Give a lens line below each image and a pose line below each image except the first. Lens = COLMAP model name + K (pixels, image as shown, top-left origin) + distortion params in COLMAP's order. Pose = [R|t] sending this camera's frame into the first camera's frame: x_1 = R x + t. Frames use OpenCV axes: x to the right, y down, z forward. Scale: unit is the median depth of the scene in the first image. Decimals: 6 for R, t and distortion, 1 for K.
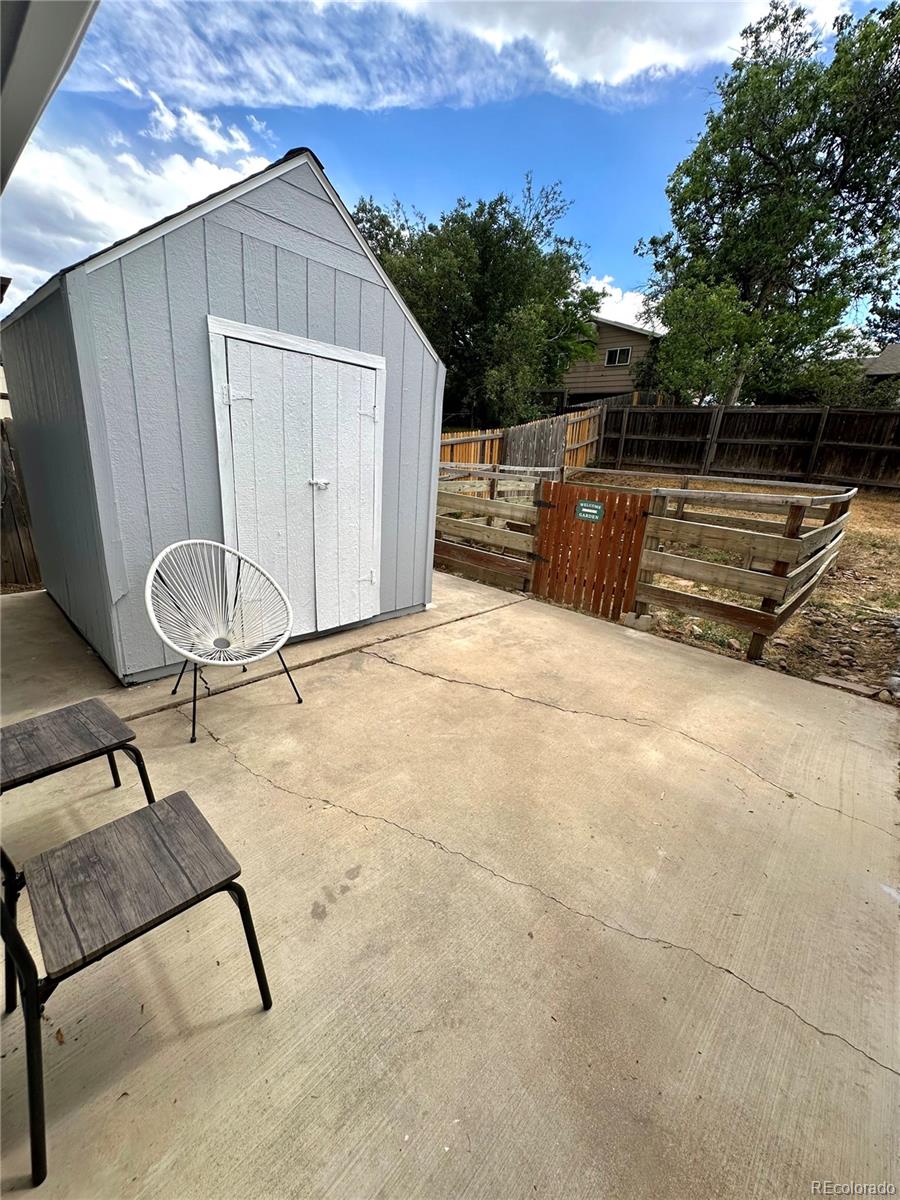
lens RADIAL K [[478.1, 0, 455.1], [0, 478.1, 604.4], [0, 0, 1]] dist [-0.002868, 0.000766]
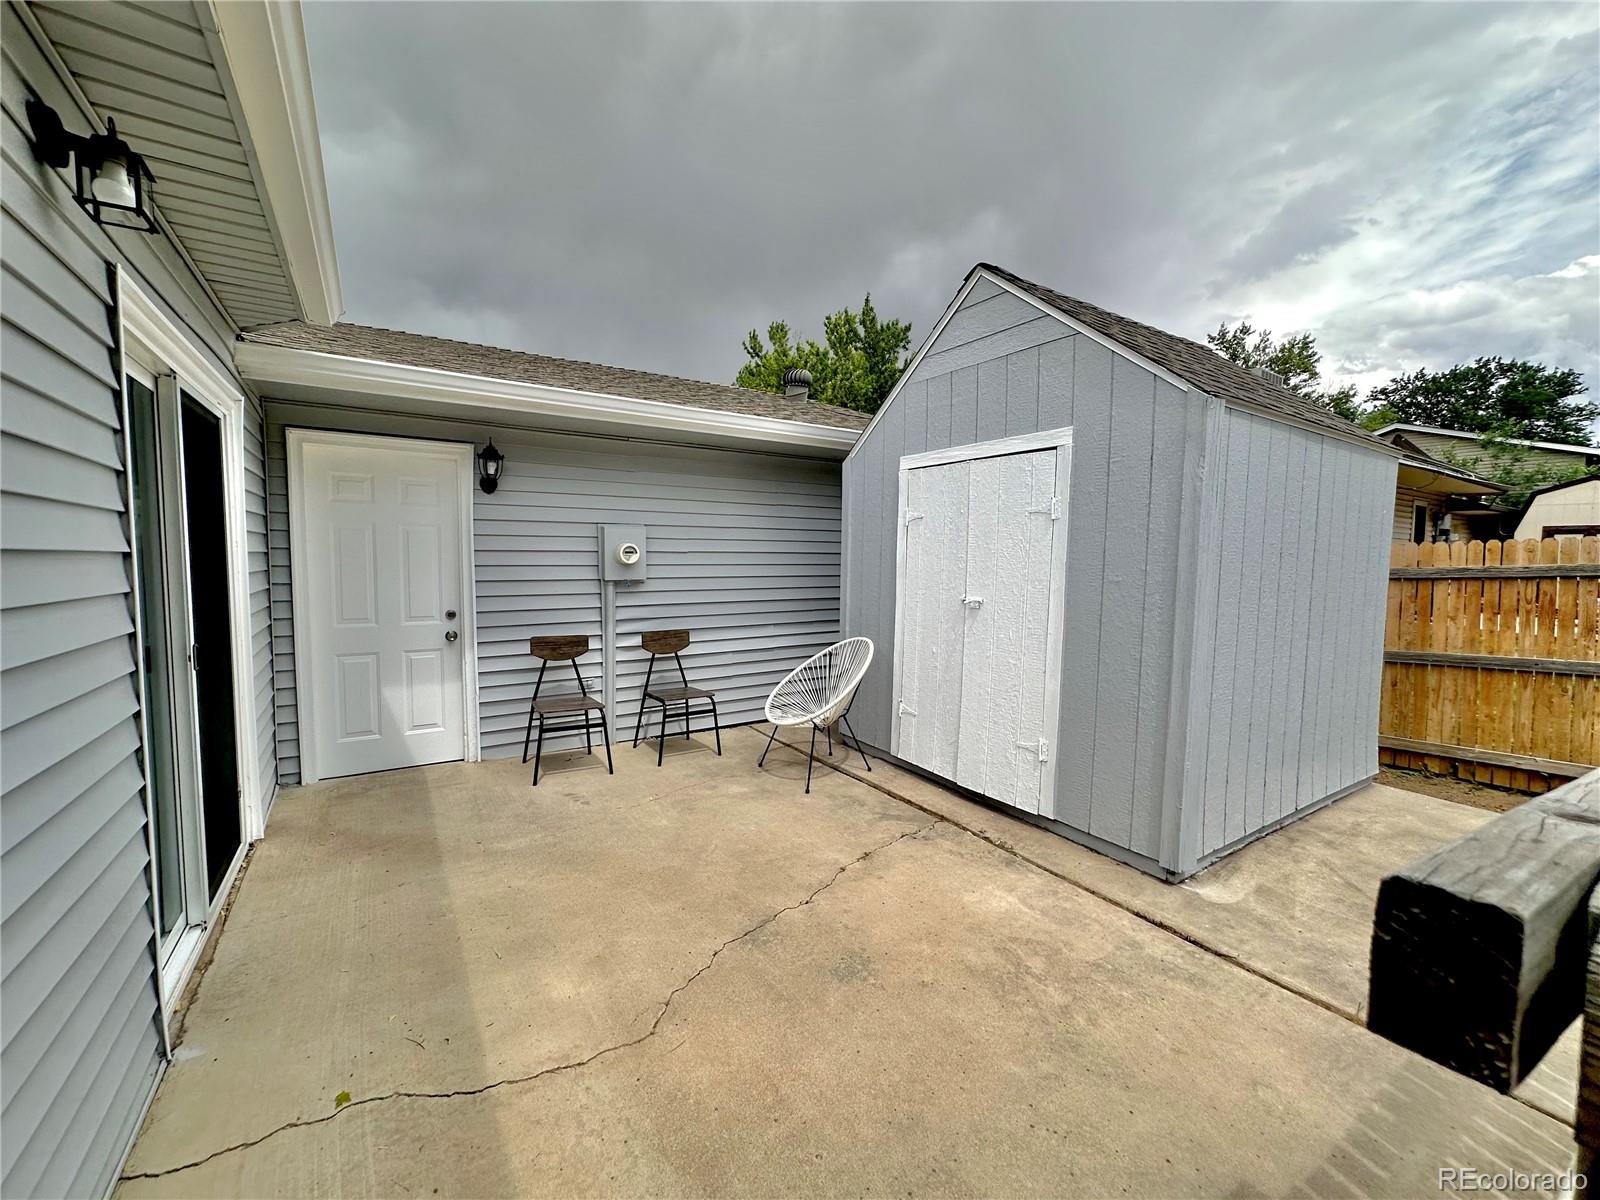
lens RADIAL K [[637.5, 0, 786.7], [0, 637.5, 604.1], [0, 0, 1]] dist [-0.002868, 0.000766]
pose [[-0.260648, 0.003067, -0.965429, 0.813990], [-0.320355, 0.943061, 0.089486, -0.231346], [0.910733, 0.332604, -0.244825, 0.929545]]
